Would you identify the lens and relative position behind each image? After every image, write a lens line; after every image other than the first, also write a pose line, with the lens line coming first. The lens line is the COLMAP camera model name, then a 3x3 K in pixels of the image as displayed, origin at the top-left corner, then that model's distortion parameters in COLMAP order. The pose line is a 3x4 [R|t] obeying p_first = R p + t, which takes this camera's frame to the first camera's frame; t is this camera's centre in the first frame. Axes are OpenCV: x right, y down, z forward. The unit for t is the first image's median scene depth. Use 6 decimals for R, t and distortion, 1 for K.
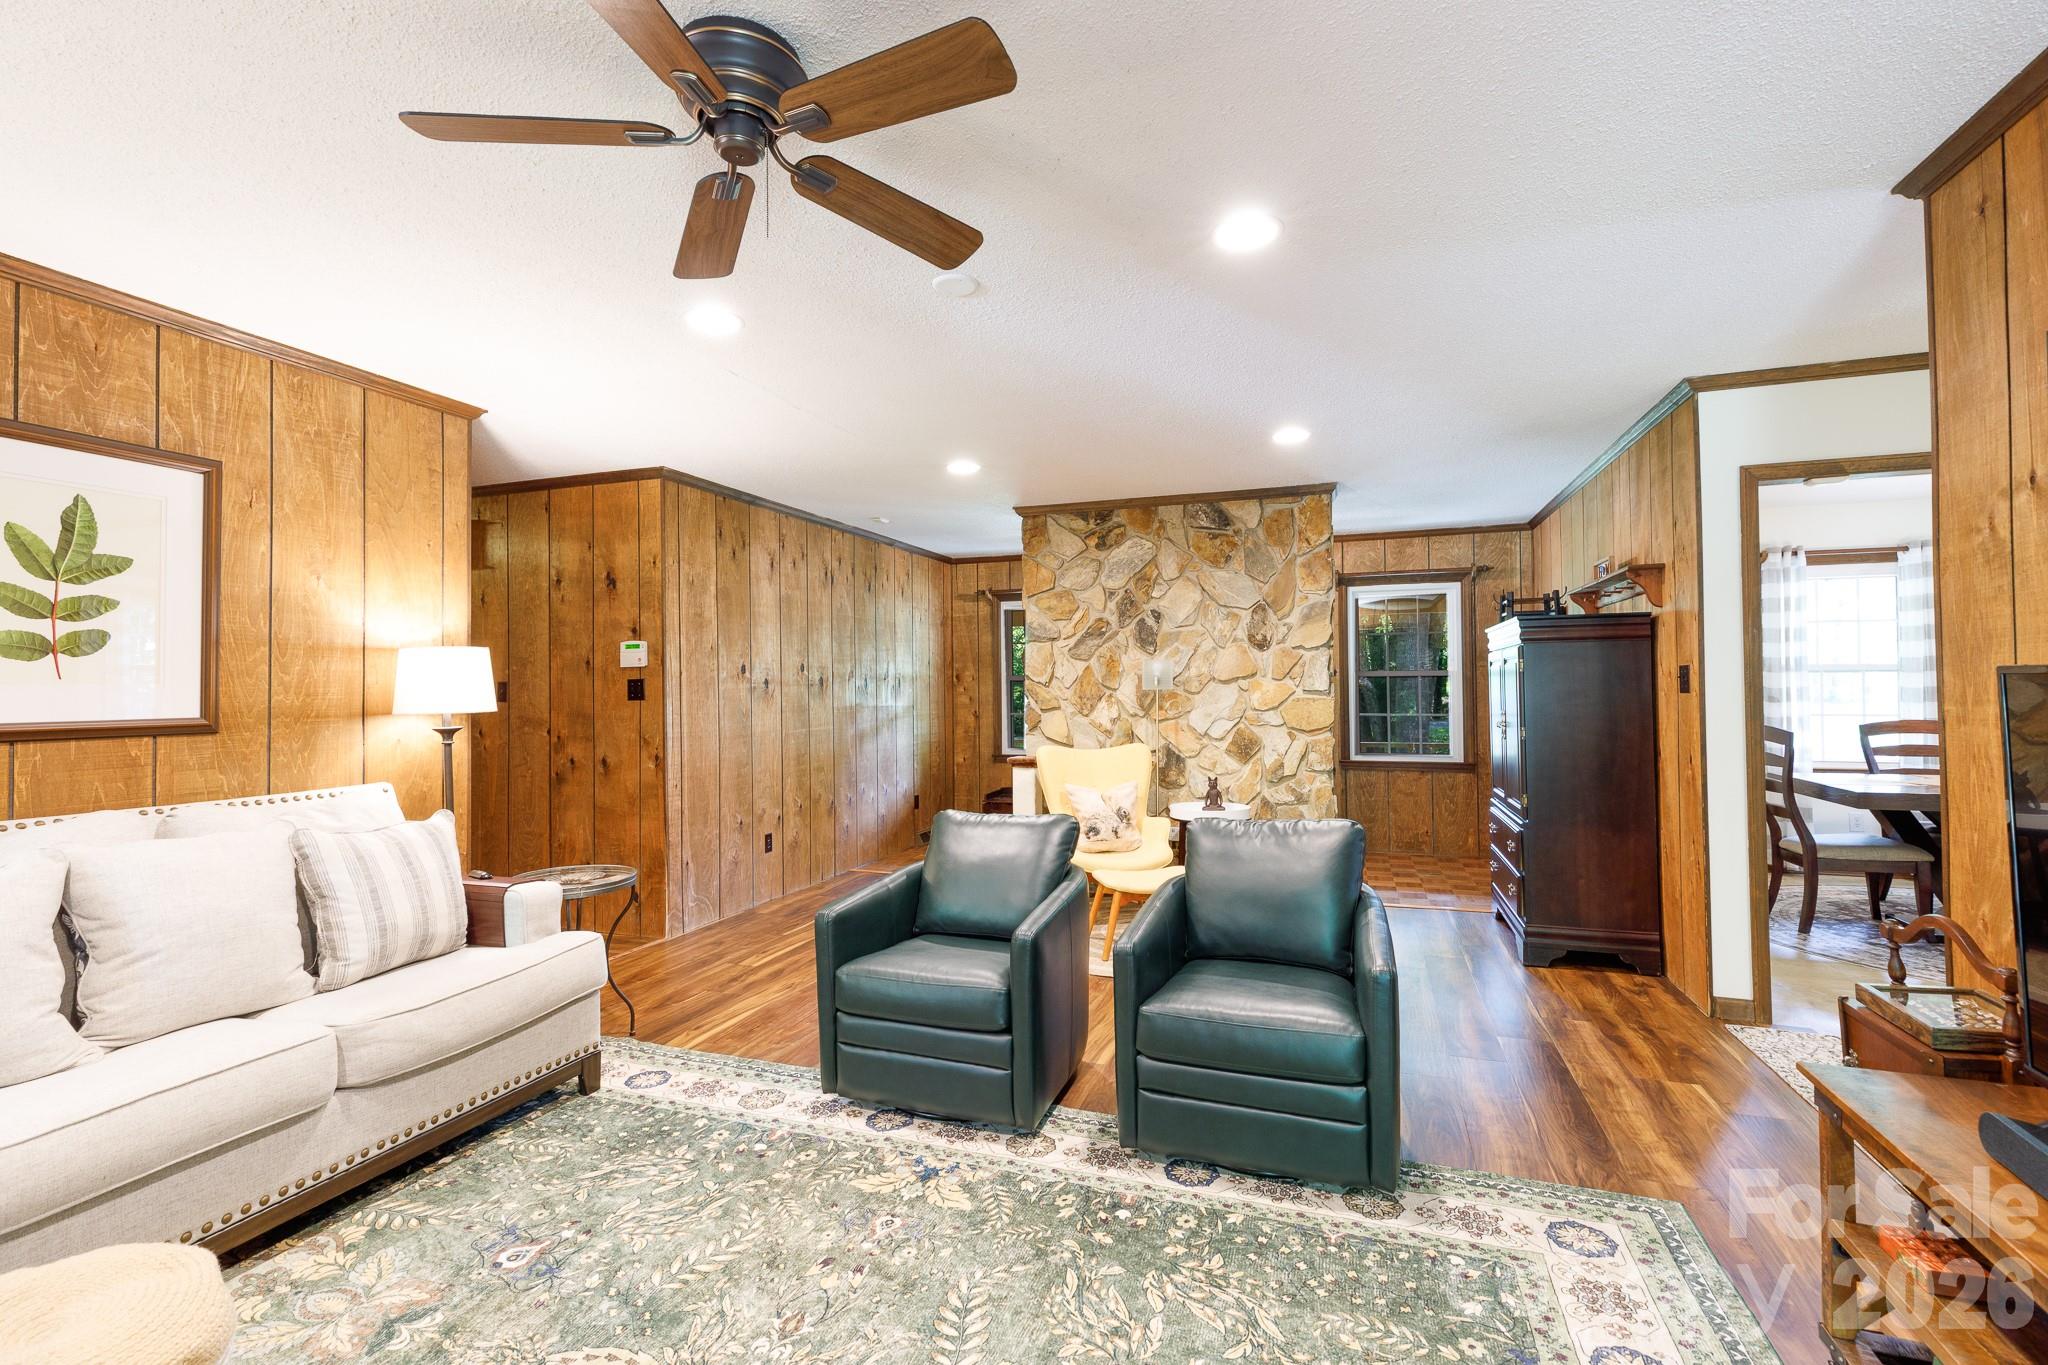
lens RADIAL K [[896.4, 0, 1017.3], [0, 896.4, 677.8], [0, 0, 1]] dist [0.002711, -0.001494]
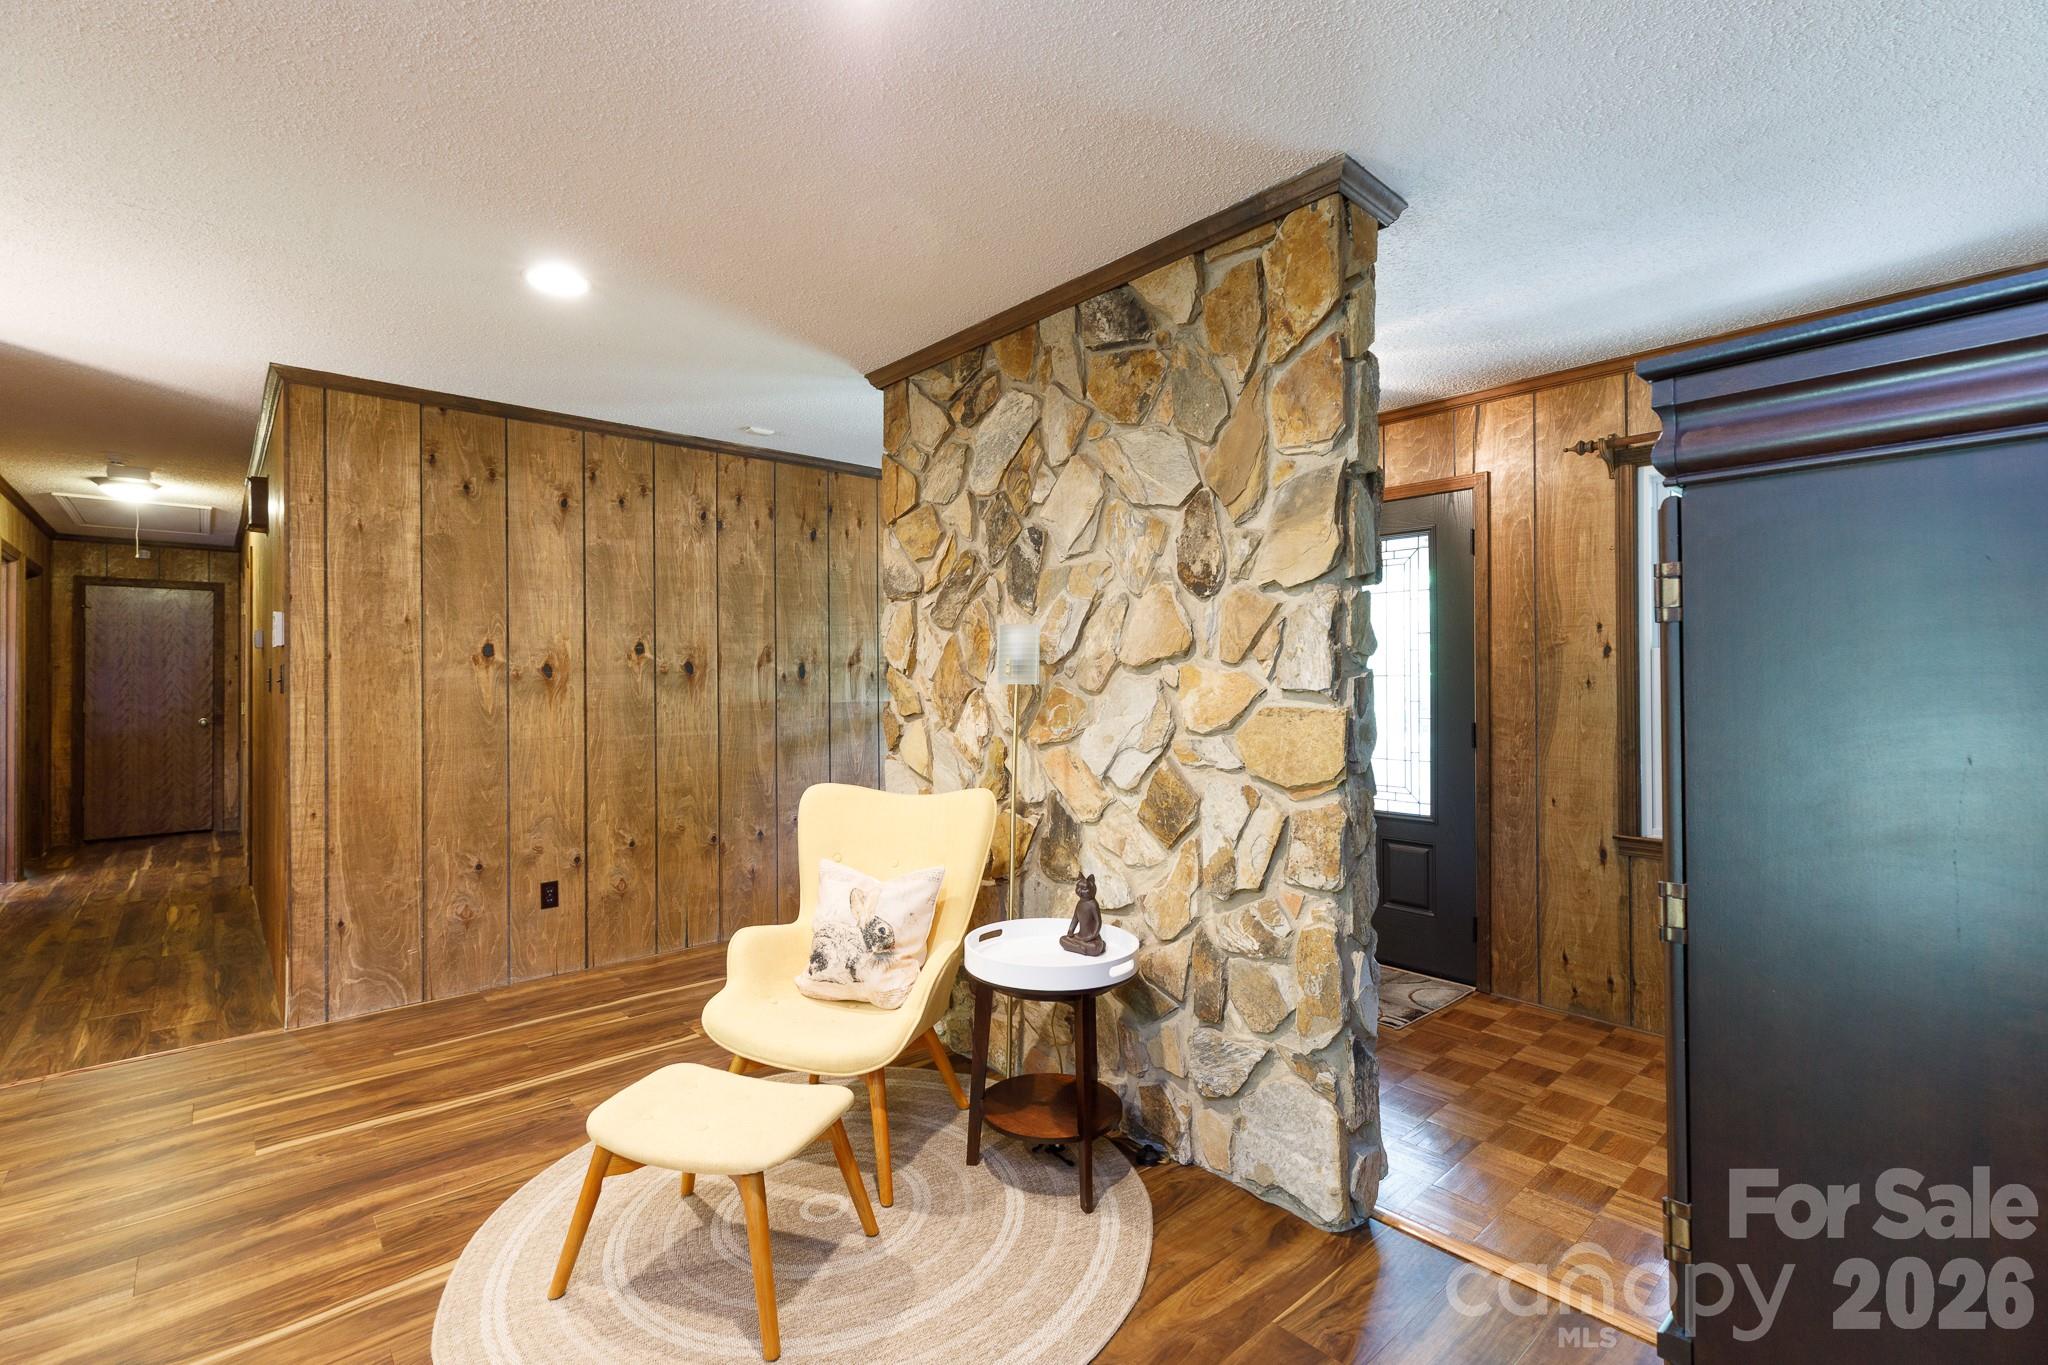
lens RADIAL K [[896.4, 0, 1028.5], [0, 896.4, 676.5], [0, 0, 1]] dist [0.002711, -0.001494]
pose [[0.883750, 0.004823, -0.467935, 0.391829], [0.001059, 0.999924, 0.012305, 0.002615], [0.467958, -0.011371, 0.883677, 0.552741]]
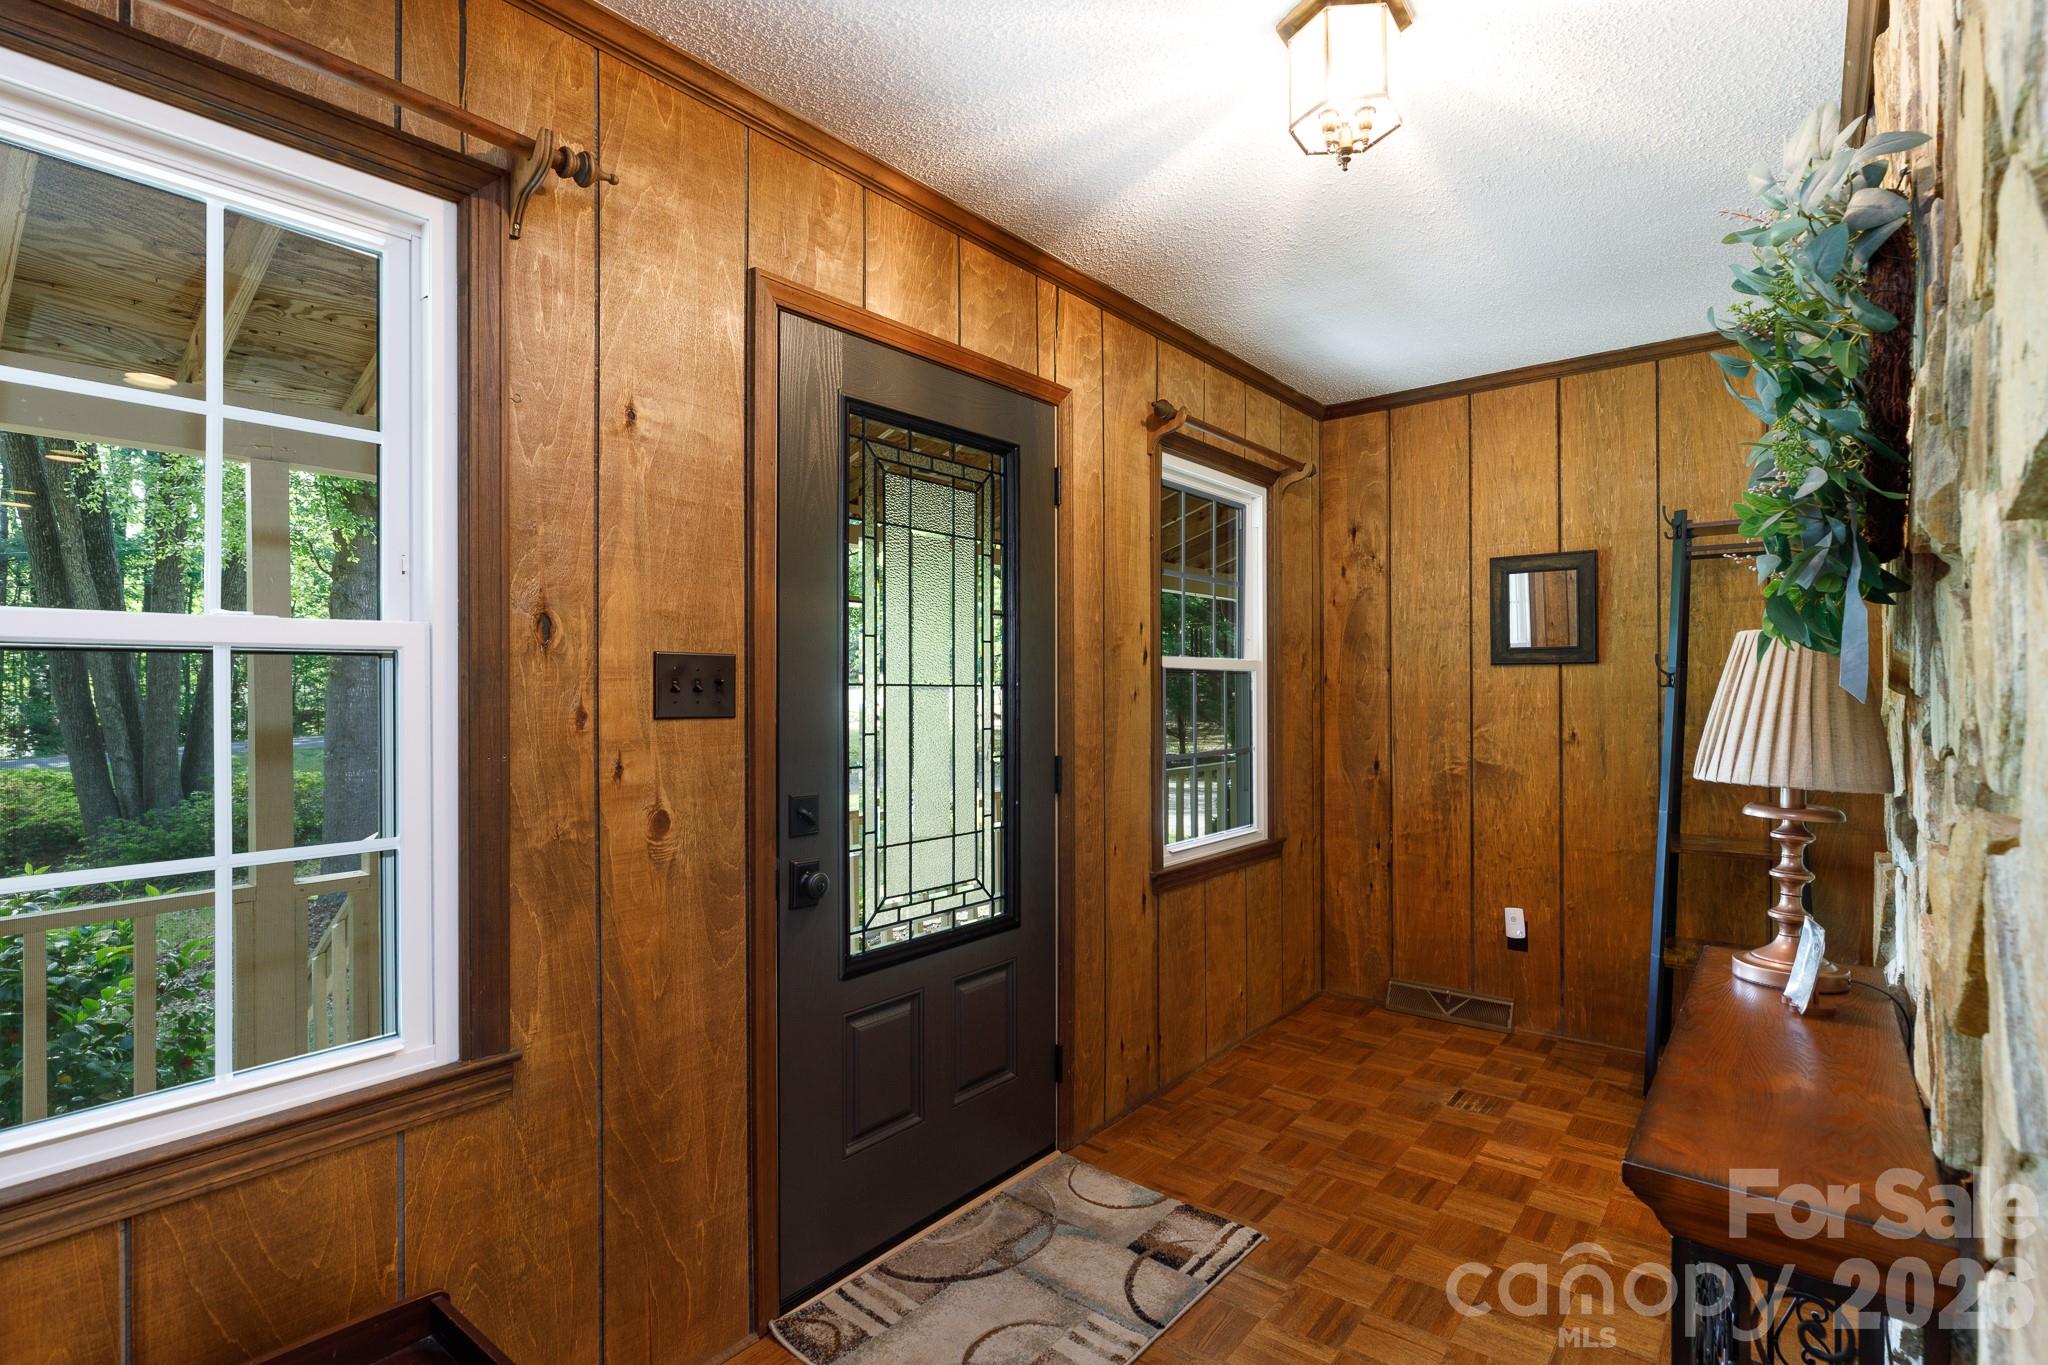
lens RADIAL K [[1003.9, 0, 1020.6], [0, 1003.9, 684.3], [0, 0, 1]] dist [0.000508, 0.000010]
pose [[0.323591, 0.008924, 0.946155, 0.138620], [-0.014602, 0.999884, -0.004436, 0.007517], [-0.946084, -0.012380, 0.323684, 0.856784]]
